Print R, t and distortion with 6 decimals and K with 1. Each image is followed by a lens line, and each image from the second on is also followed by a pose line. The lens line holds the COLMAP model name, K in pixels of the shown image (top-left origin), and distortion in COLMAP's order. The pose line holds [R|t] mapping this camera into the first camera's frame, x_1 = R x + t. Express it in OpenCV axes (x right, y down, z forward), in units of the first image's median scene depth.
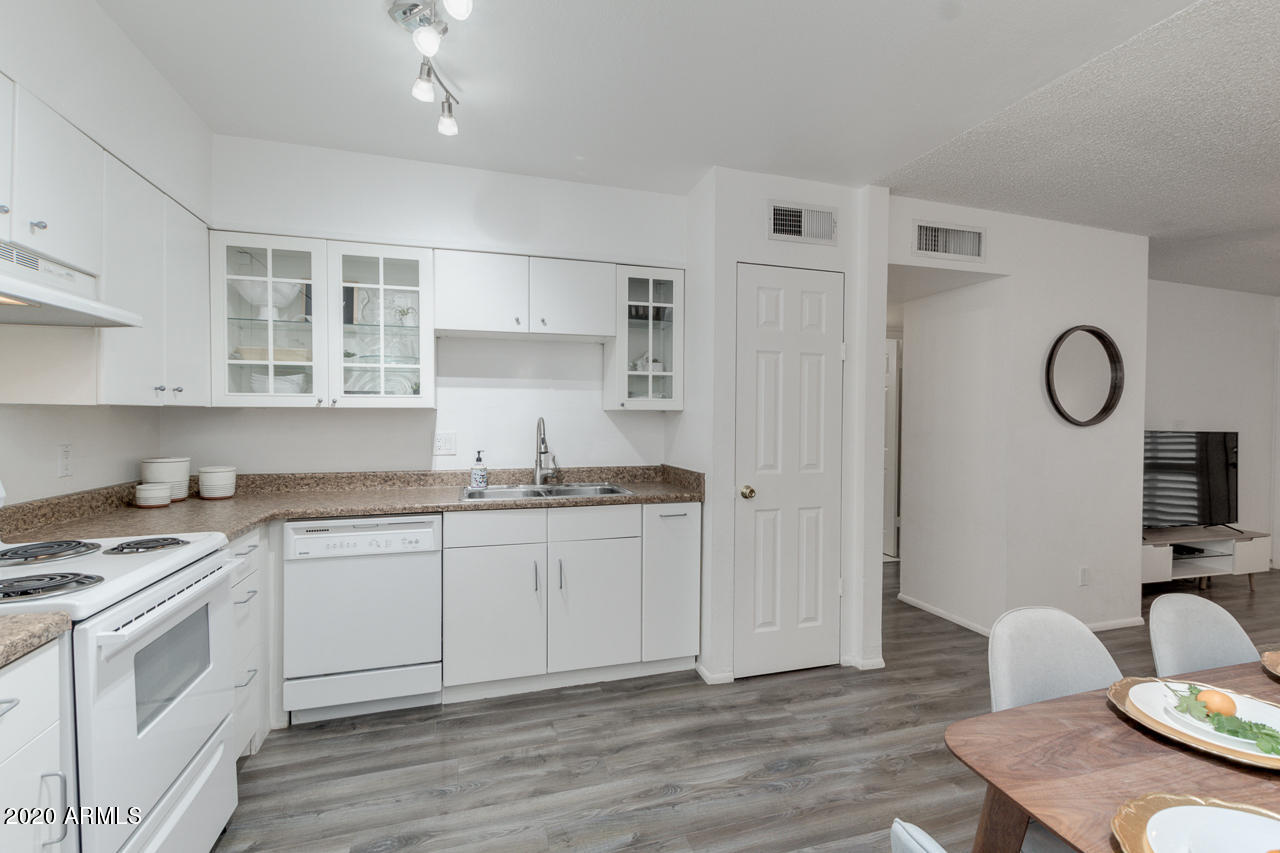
lens RADIAL K [[587.3, 0, 649.9], [0, 587.3, 427.1], [0, 0, 1]] dist [0.008974, -0.005867]
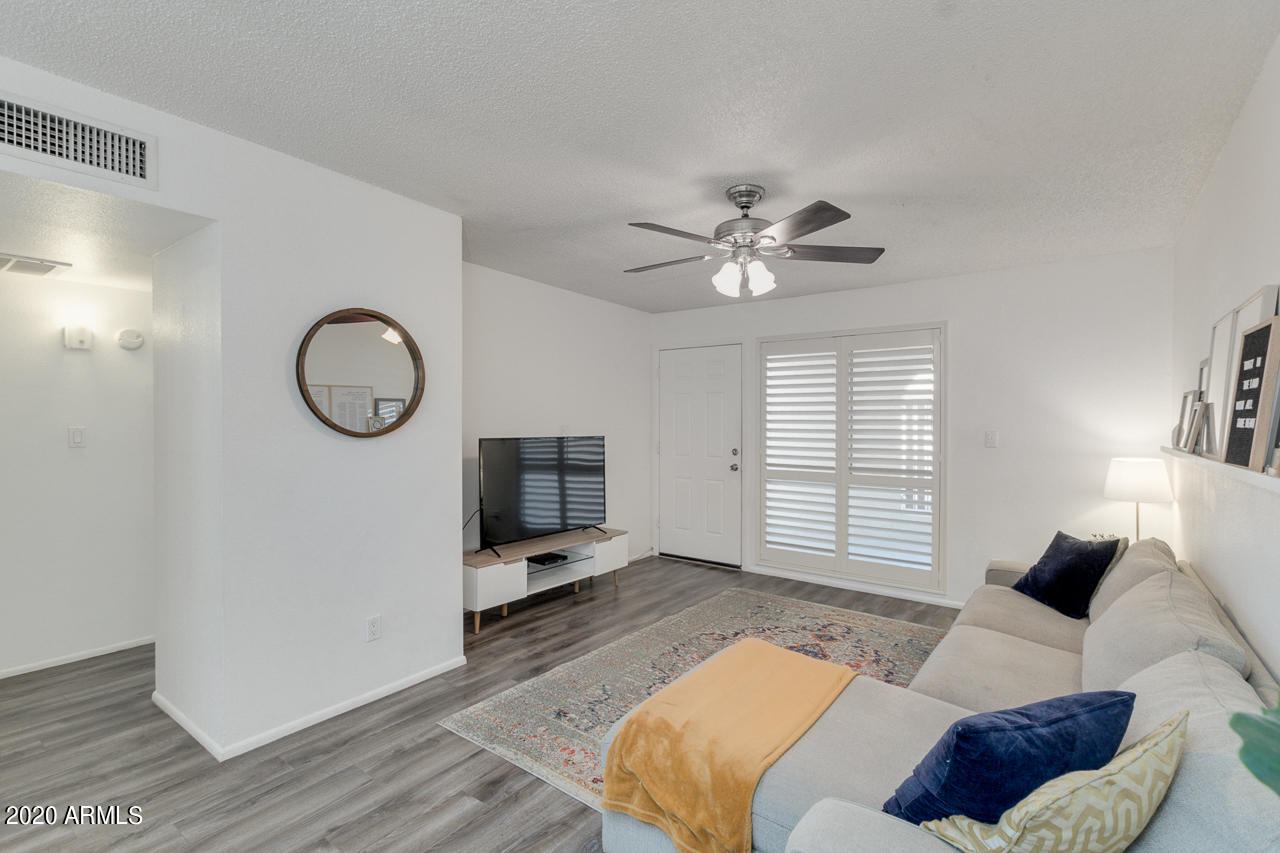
lens RADIAL K [[587.3, 0, 650.3], [0, 587.3, 429.3], [0, 0, 1]] dist [0.008974, -0.005867]
pose [[0.803126, -0.017333, 0.595557, 0.694970], [0.017068, 0.999836, 0.006082, -0.013038], [-0.595565, 0.005281, 0.803290, 0.179413]]
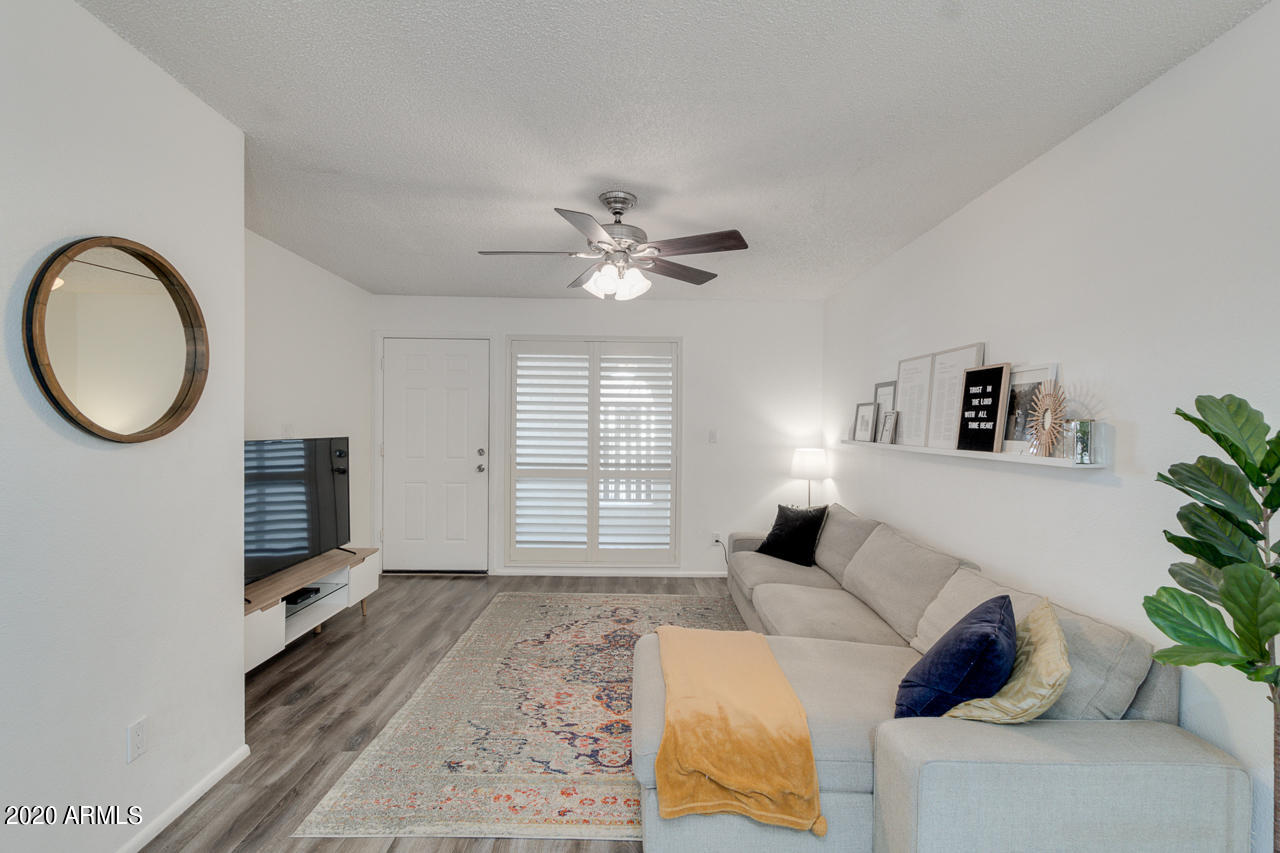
lens RADIAL K [[587.3, 0, 648.7], [0, 587.3, 427.5], [0, 0, 1]] dist [0.008974, -0.005867]
pose [[0.276095, -0.017940, 0.960963, 0.457242], [0.011116, 0.999819, 0.015472, -0.021528], [-0.961066, 0.006410, 0.276245, 0.530503]]
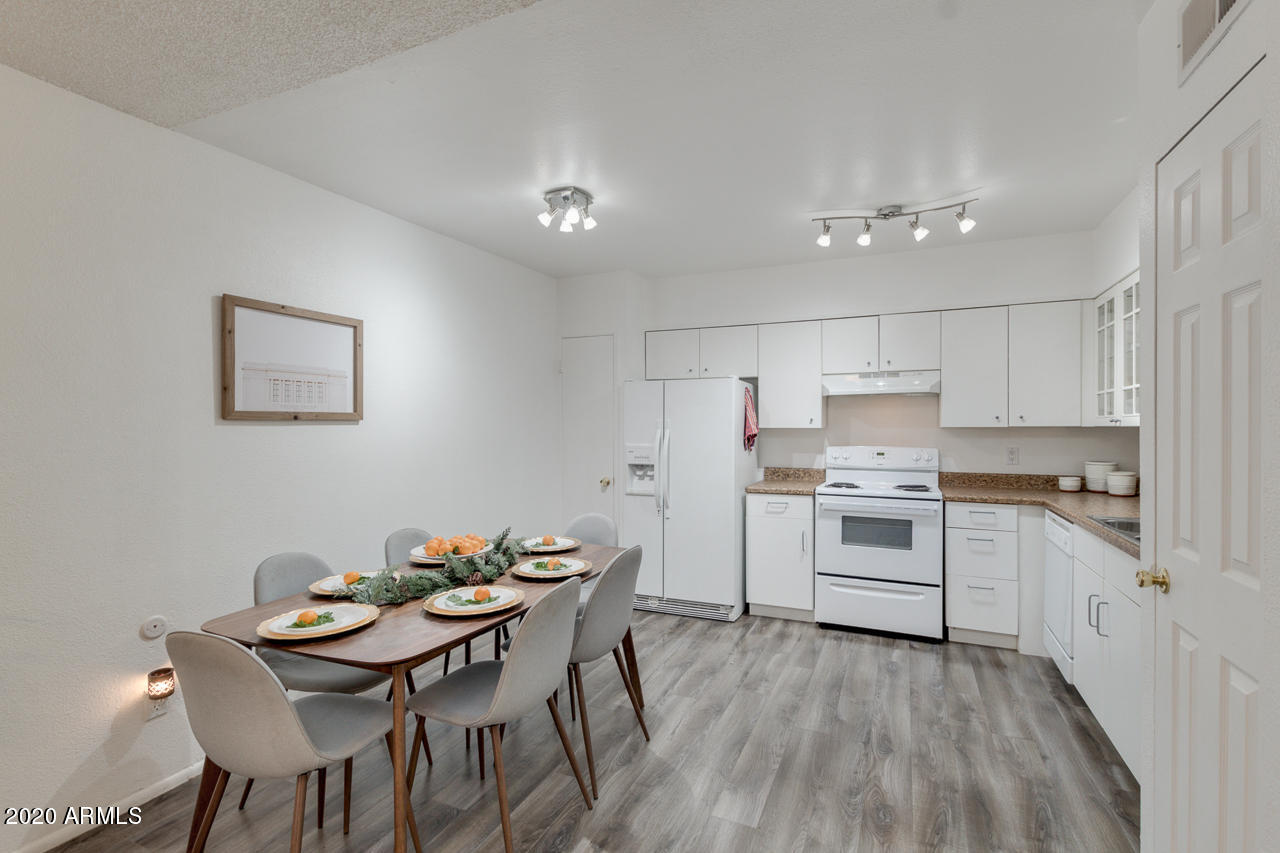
lens RADIAL K [[587.3, 0, 654.3], [0, 587.3, 426.0], [0, 0, 1]] dist [0.008974, -0.005867]
pose [[-0.649751, -0.003308, -0.760140, 0.864749], [-0.015128, 0.999849, 0.008579, -0.028063], [0.759996, 0.017074, -0.649703, 0.978743]]
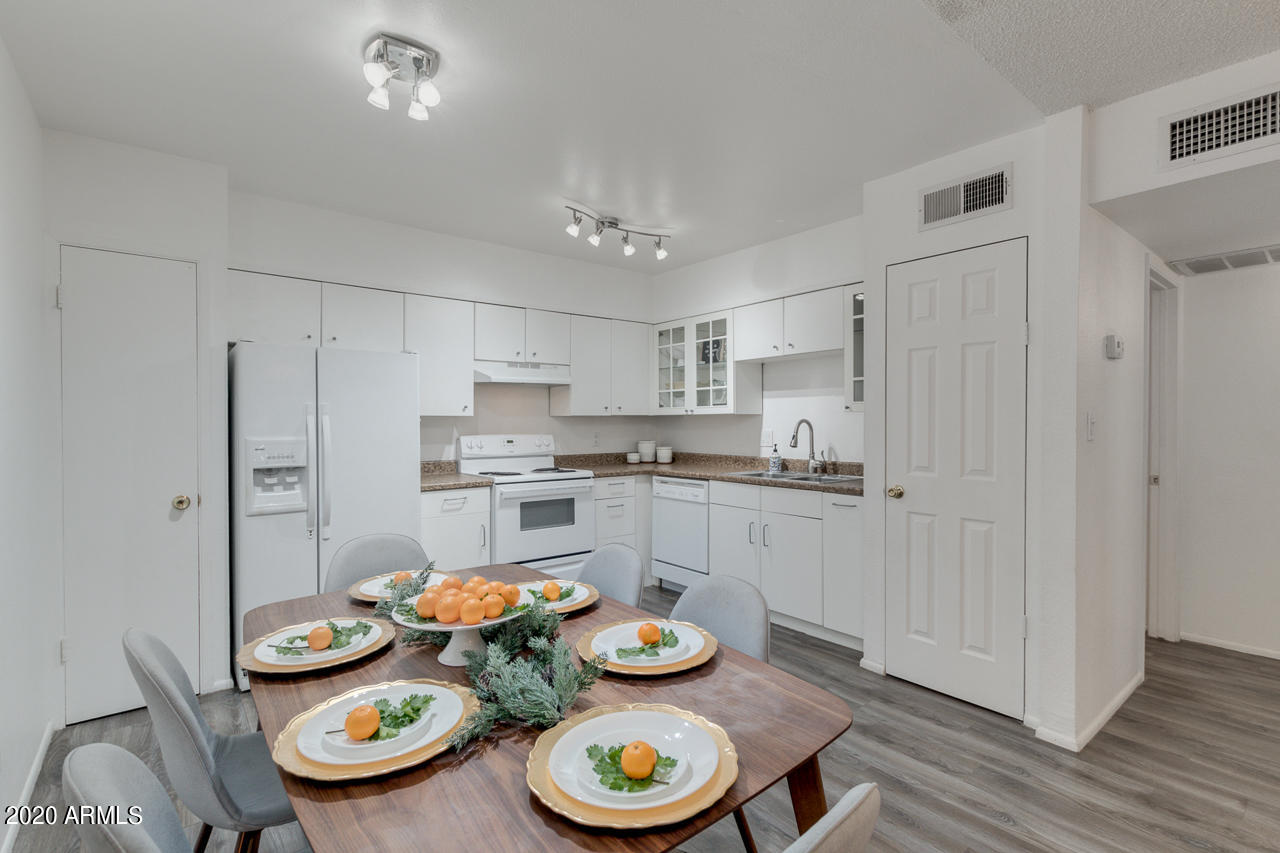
lens RADIAL K [[587.3, 0, 642.7], [0, 587.3, 427.5], [0, 0, 1]] dist [0.008974, -0.005867]
pose [[0.366531, 0.002849, -0.930402, 0.921047], [-0.010963, 0.999939, -0.001257, 0.007066], [0.930341, 0.010661, 0.366539, 0.224553]]
